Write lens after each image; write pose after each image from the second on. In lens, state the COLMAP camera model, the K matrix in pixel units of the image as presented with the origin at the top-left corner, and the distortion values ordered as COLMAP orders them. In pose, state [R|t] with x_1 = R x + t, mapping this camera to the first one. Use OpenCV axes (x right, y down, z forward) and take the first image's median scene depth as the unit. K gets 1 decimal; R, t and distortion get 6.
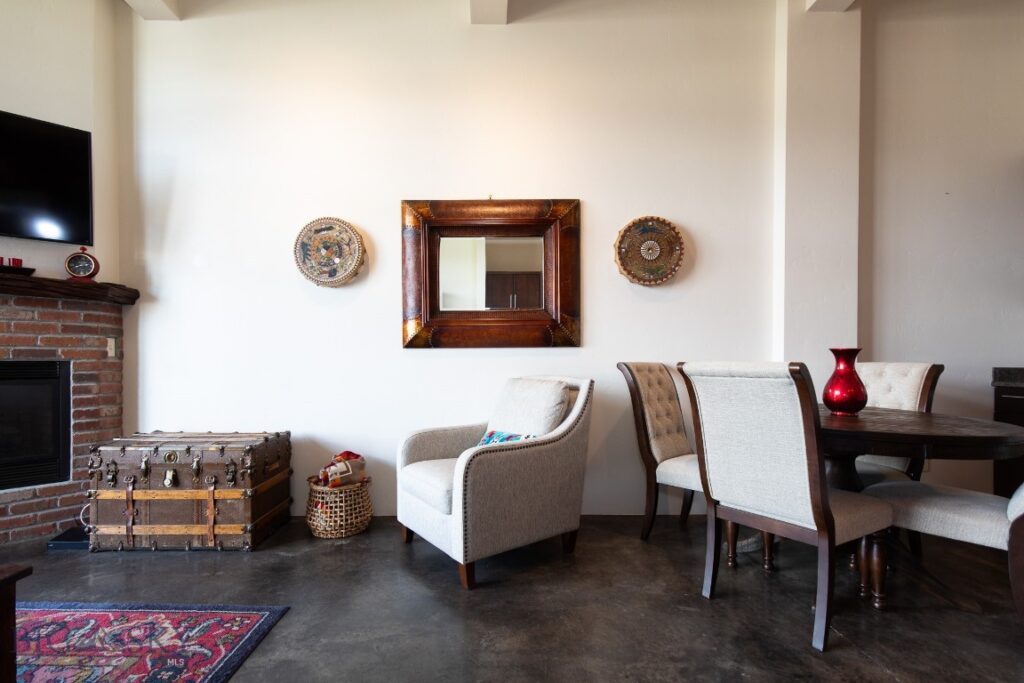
lens RADIAL K [[472.0, 0, 484.9], [0, 472.0, 362.9], [0, 0, 1]] dist [0.011205, -0.000544]
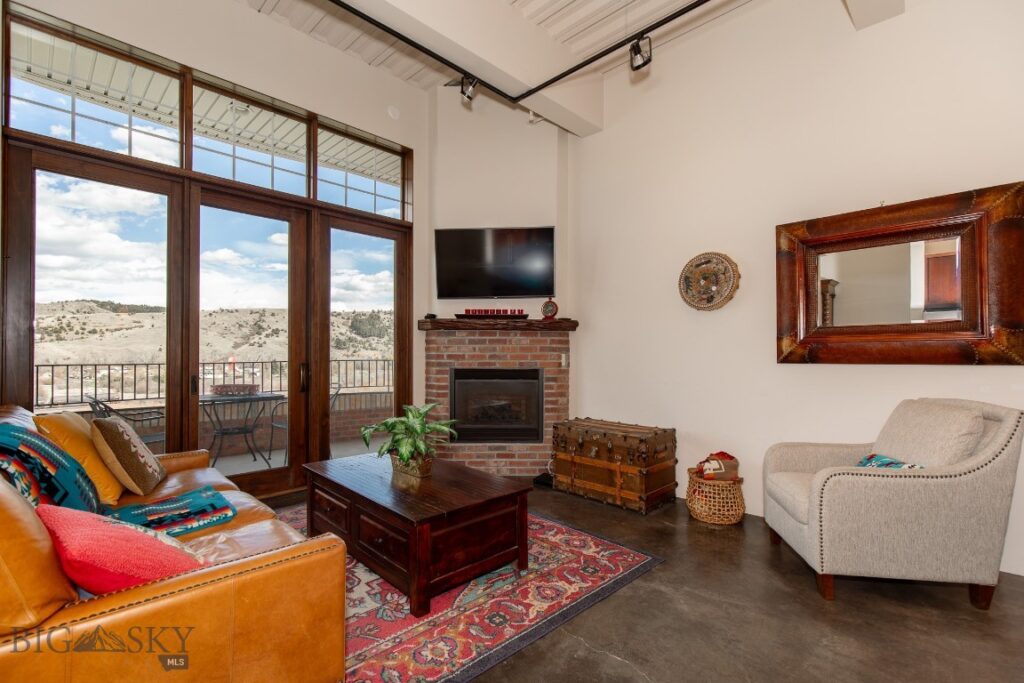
lens RADIAL K [[466.4, 0, 507.7], [0, 466.4, 344.6], [0, 0, 1]] dist [0.006682, -0.001425]
pose [[0.708891, -0.009302, -0.705257, 0.168048], [-0.005296, 0.999815, -0.018510, -0.060403], [0.705299, 0.016857, 0.708710, -0.220692]]
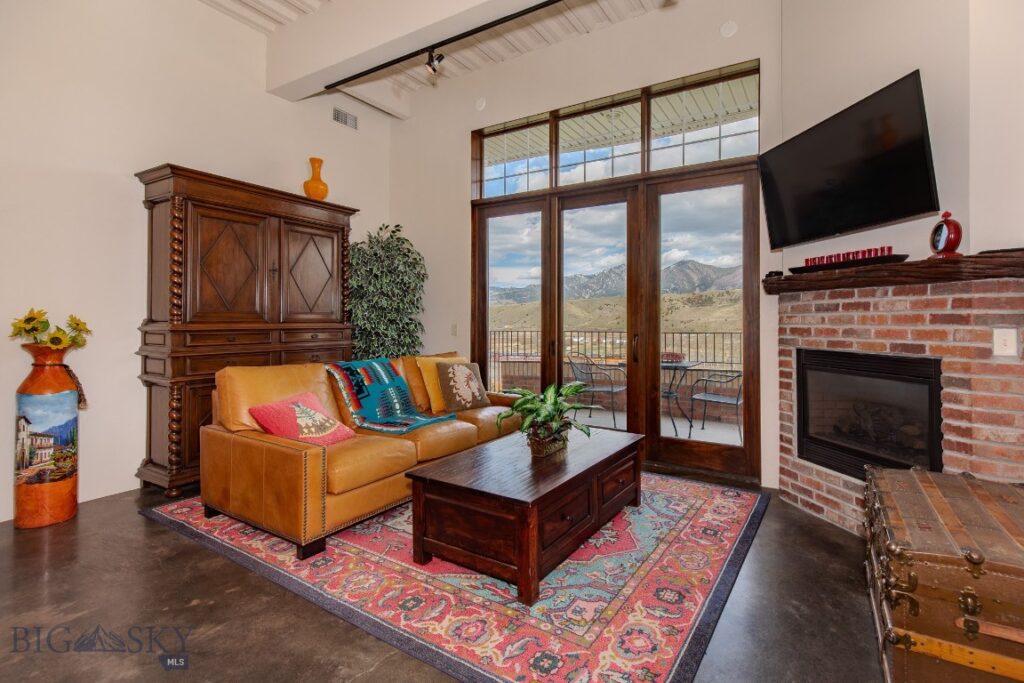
lens RADIAL K [[478.6, 0, 556.5], [0, 478.6, 314.2], [0, 0, 1]] dist [0.000286, -0.000393]
pose [[-0.501438, -0.010563, -0.865129, 0.155706], [-0.002204, 0.999938, -0.010931, -0.074145], [0.865191, -0.003574, -0.501431, 0.913293]]
